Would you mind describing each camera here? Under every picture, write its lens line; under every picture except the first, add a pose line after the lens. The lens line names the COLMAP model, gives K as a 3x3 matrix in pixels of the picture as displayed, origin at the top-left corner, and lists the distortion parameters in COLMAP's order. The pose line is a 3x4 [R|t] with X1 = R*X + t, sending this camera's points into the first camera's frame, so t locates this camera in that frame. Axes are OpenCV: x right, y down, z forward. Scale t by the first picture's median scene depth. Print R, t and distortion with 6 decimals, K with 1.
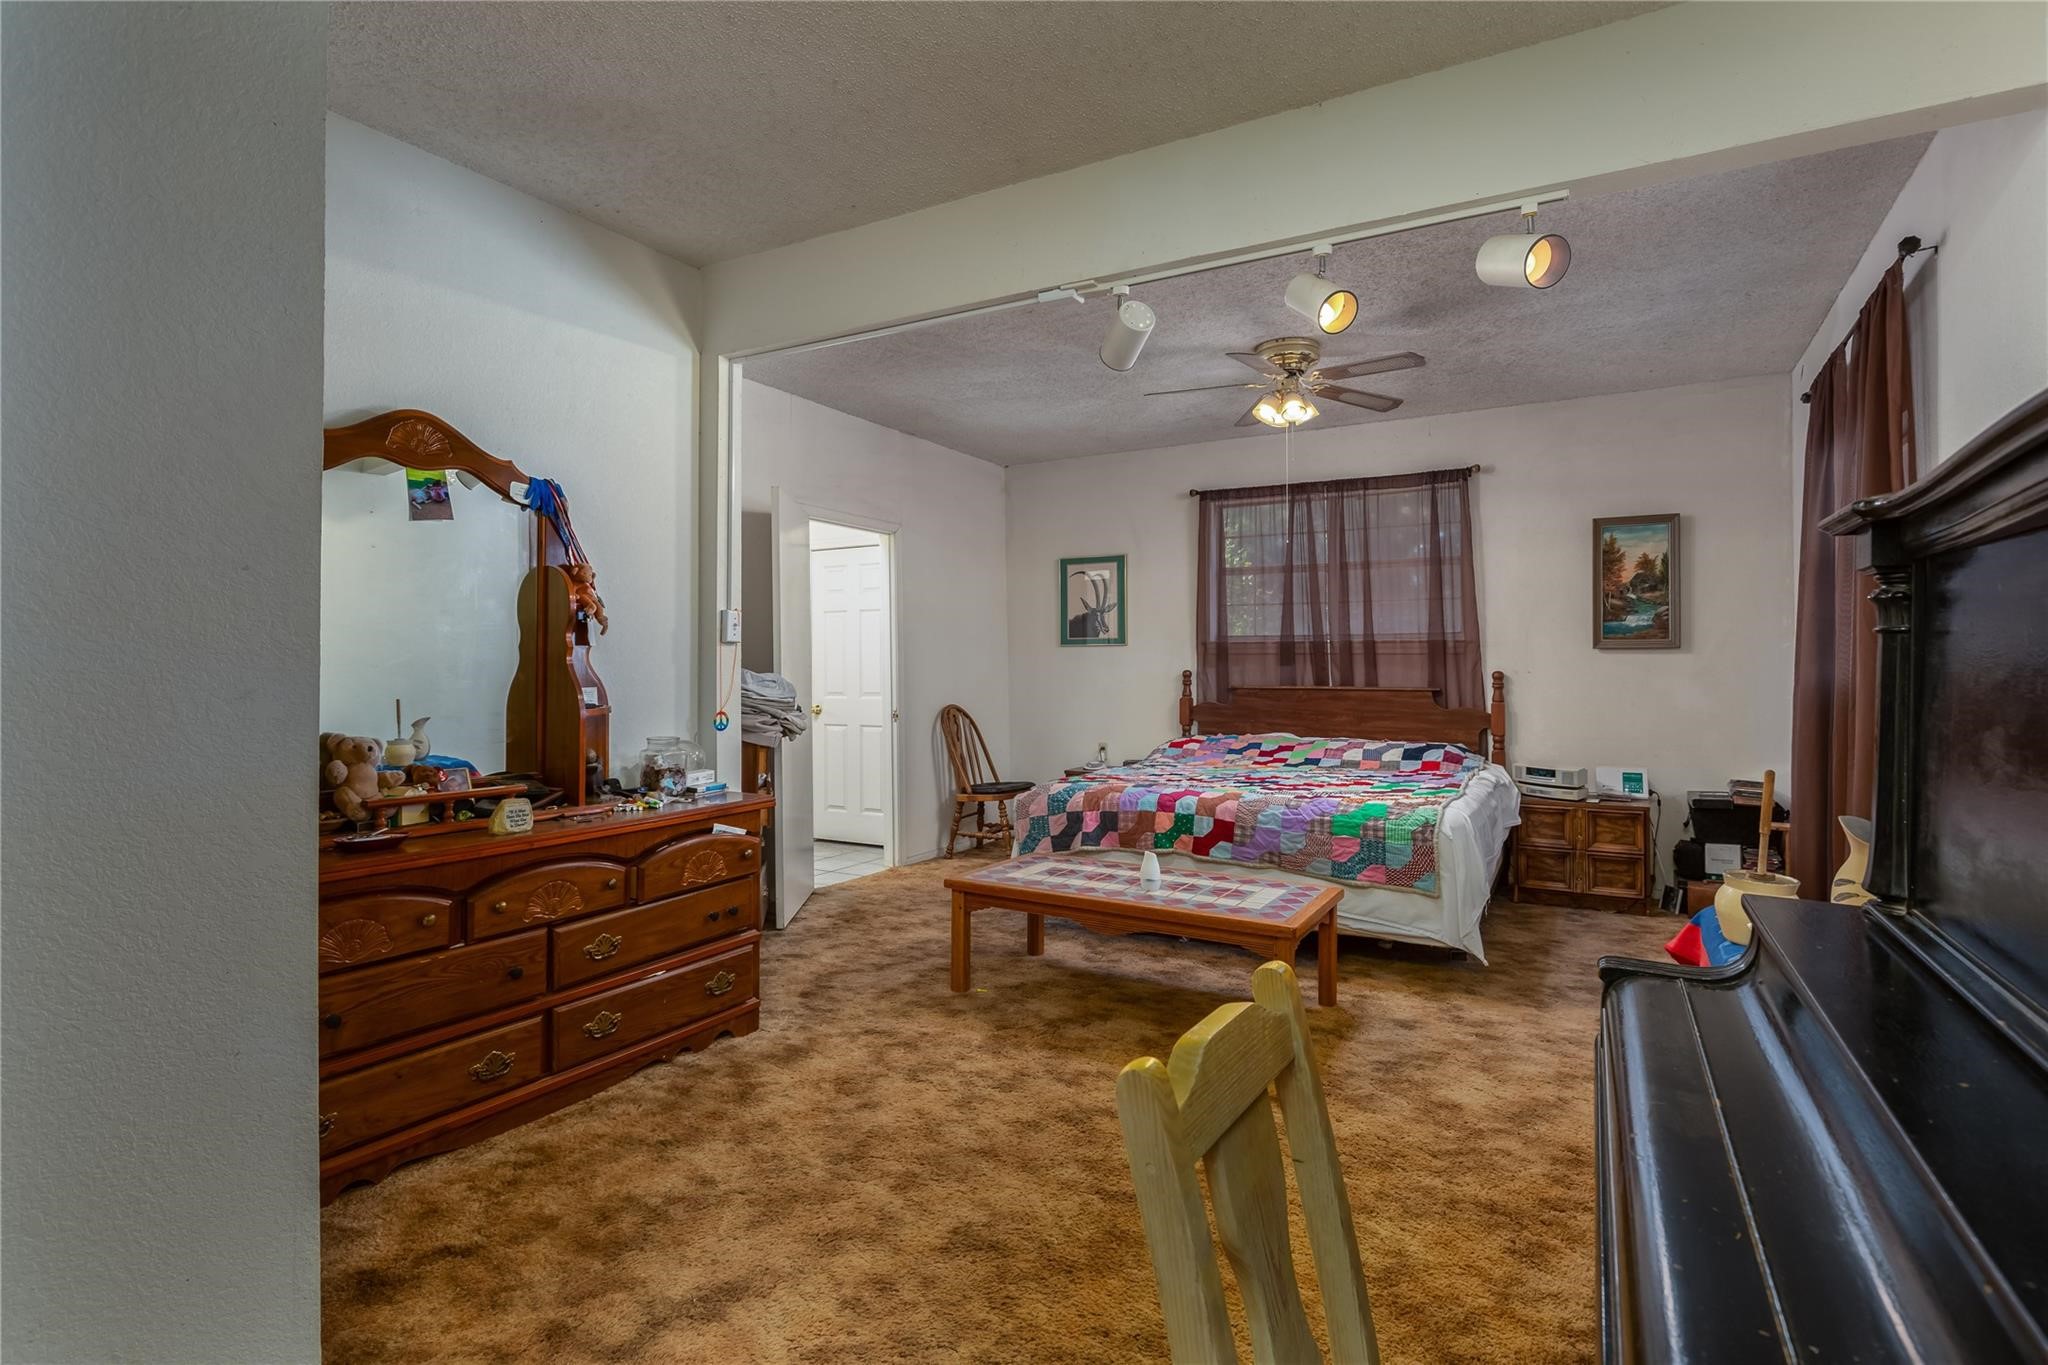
lens RADIAL K [[984.6, 0, 1032.7], [0, 984.6, 668.3], [0, 0, 1]] dist [0.001282, 0.000022]
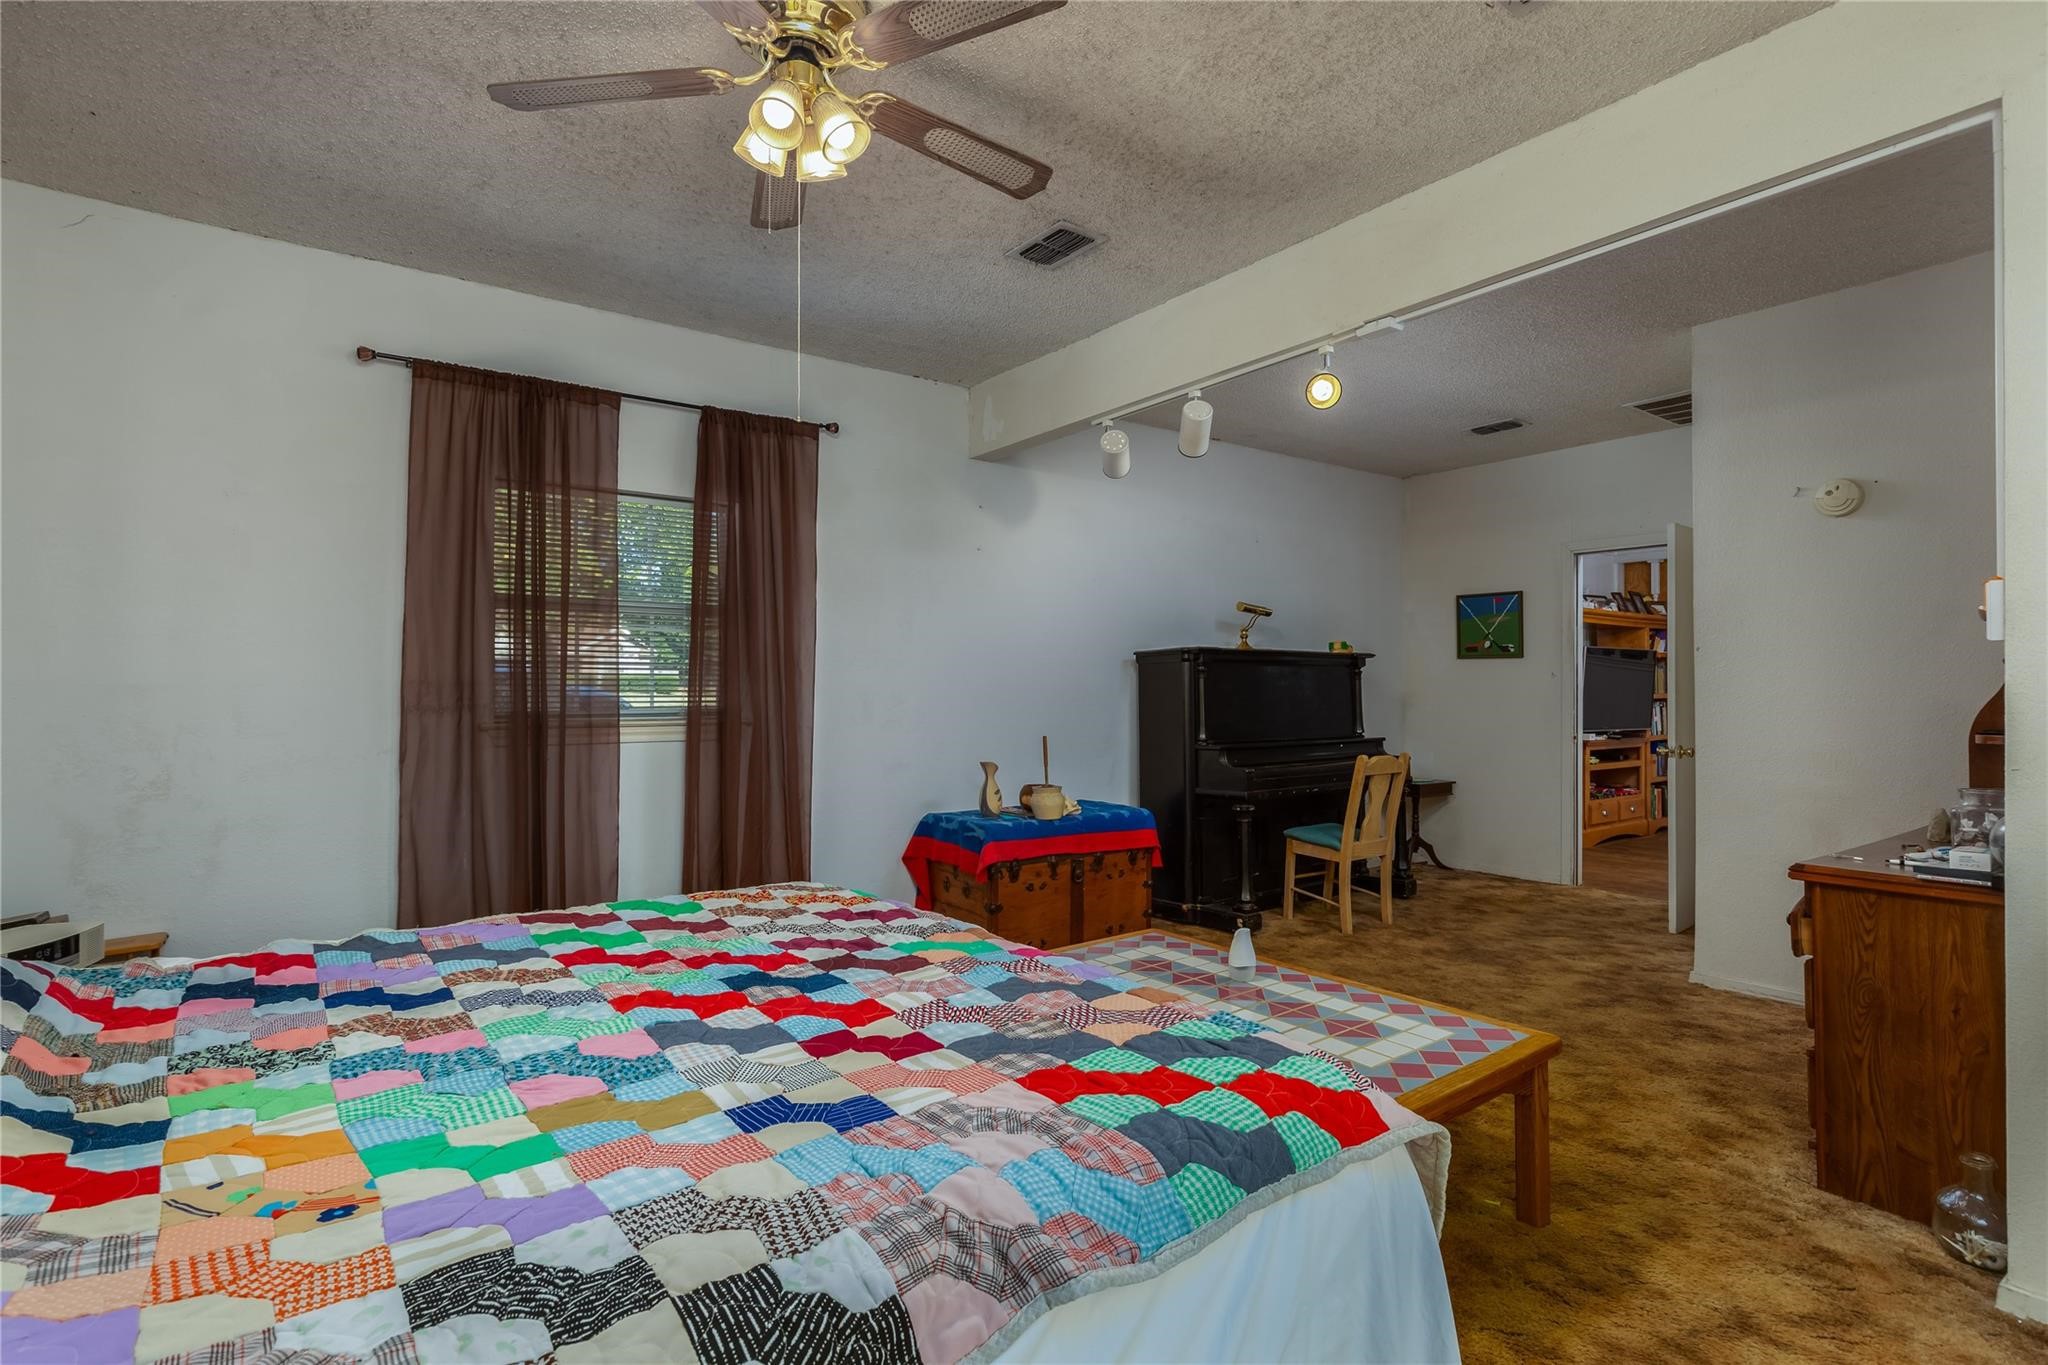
lens RADIAL K [[985.4, 0, 1034.2], [0, 985.4, 682.4], [0, 0, 1]] dist [-0.002333, -0.000575]
pose [[-0.923252, 0.001677, 0.384191, -0.028616], [0.002201, 0.999997, 0.000923, -0.006665], [-0.384188, 0.001698, -0.923253, 2.135667]]
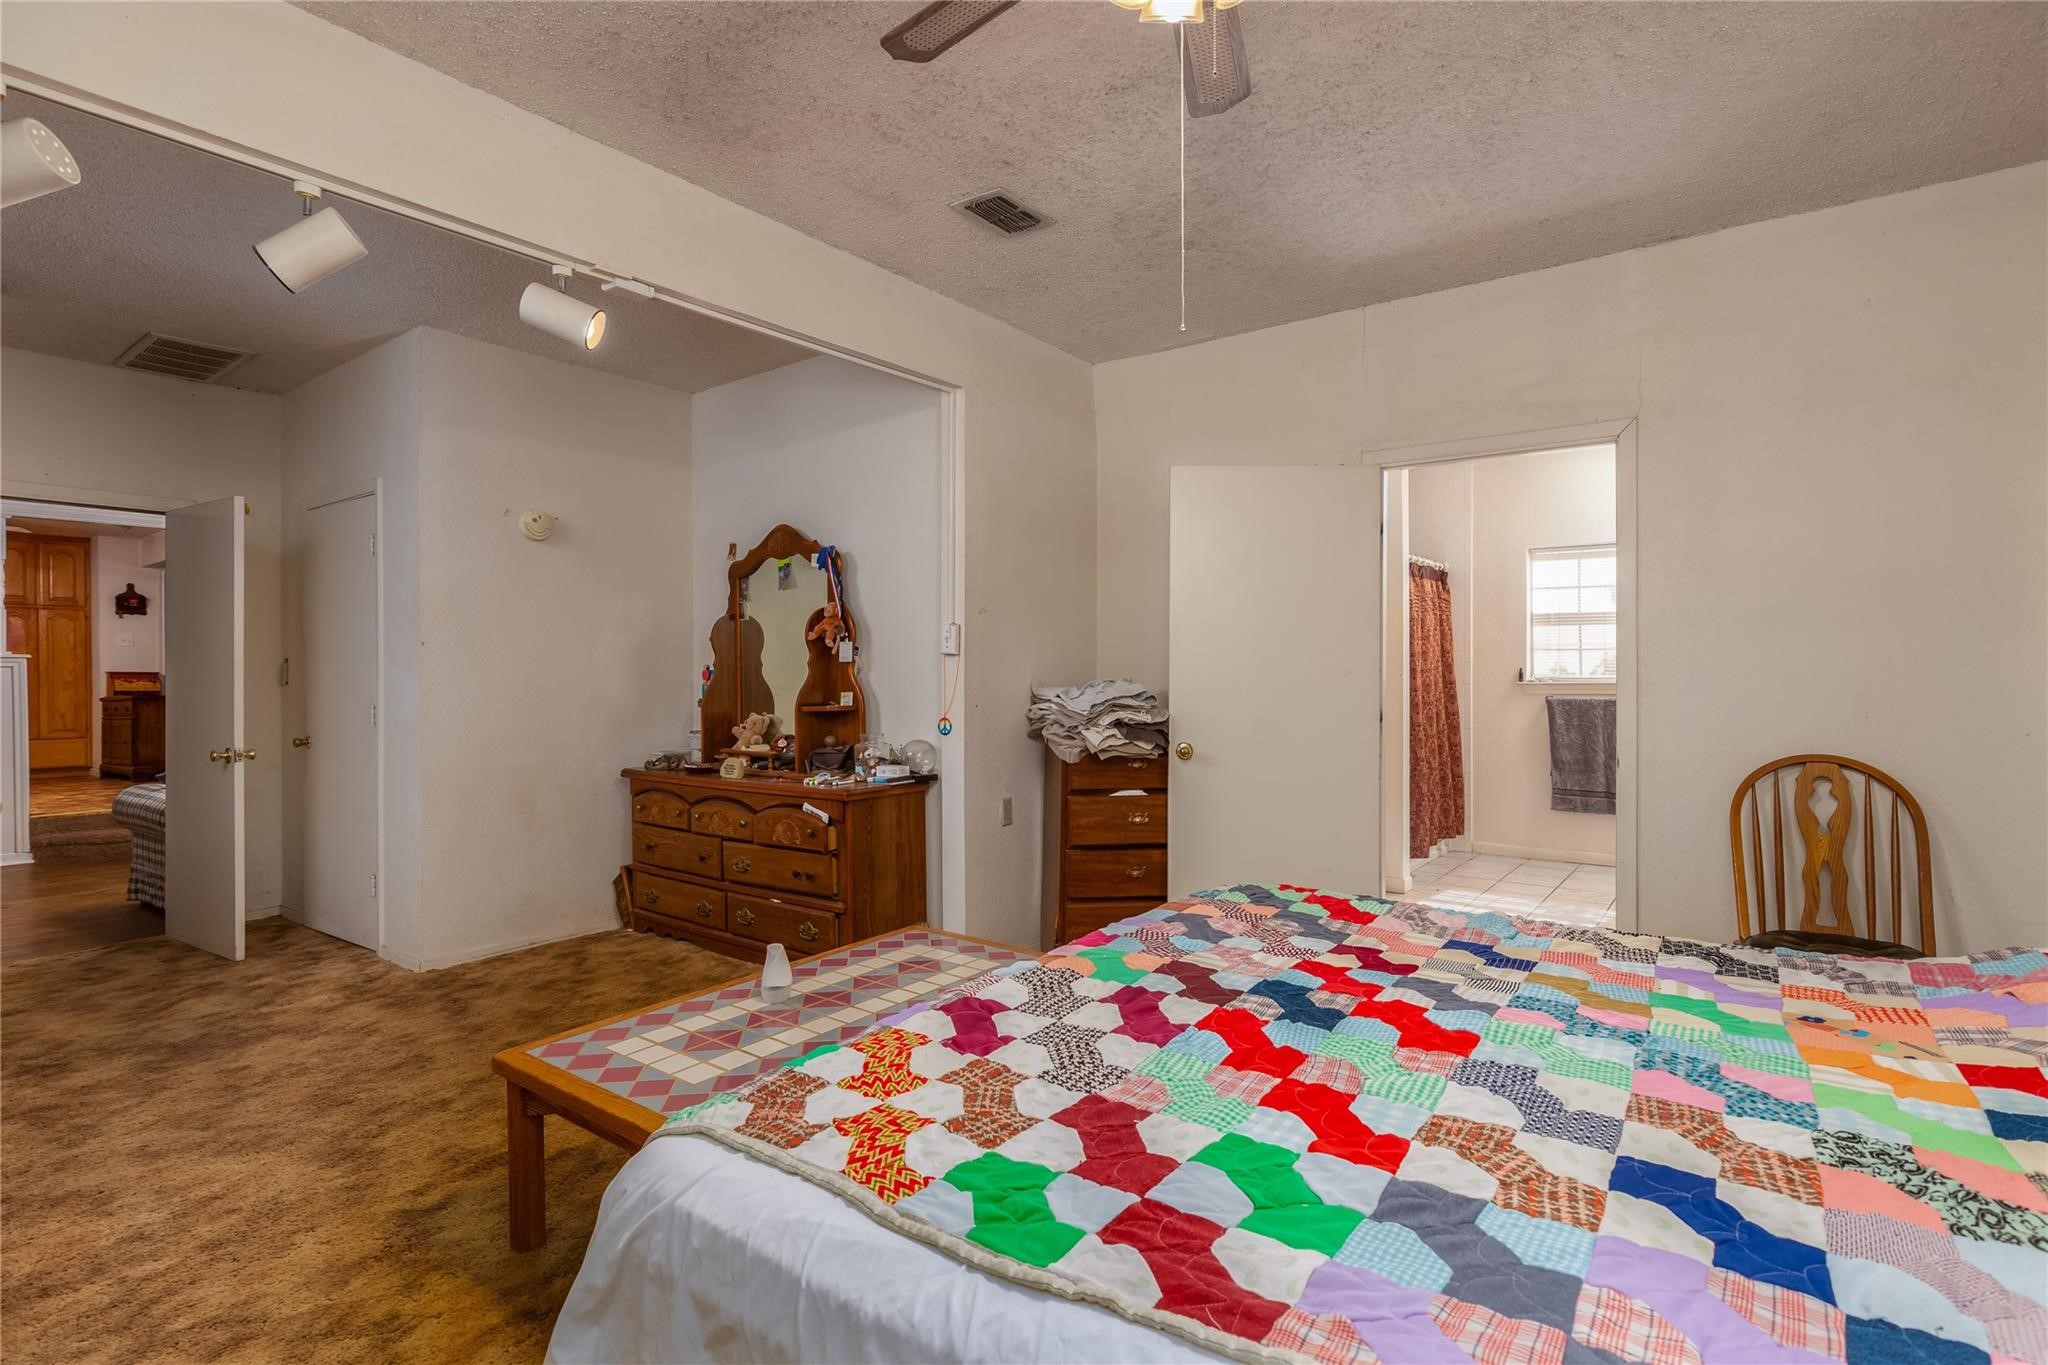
lens RADIAL K [[994.2, 0, 1028.3], [0, 994.2, 679.5], [0, 0, 1]] dist [-0.001596, -0.000272]
pose [[-0.113648, 0.005336, -0.993507, 0.960090], [0.002381, 0.999984, 0.005098, -0.004121], [0.993518, -0.001786, -0.113659, 1.520760]]
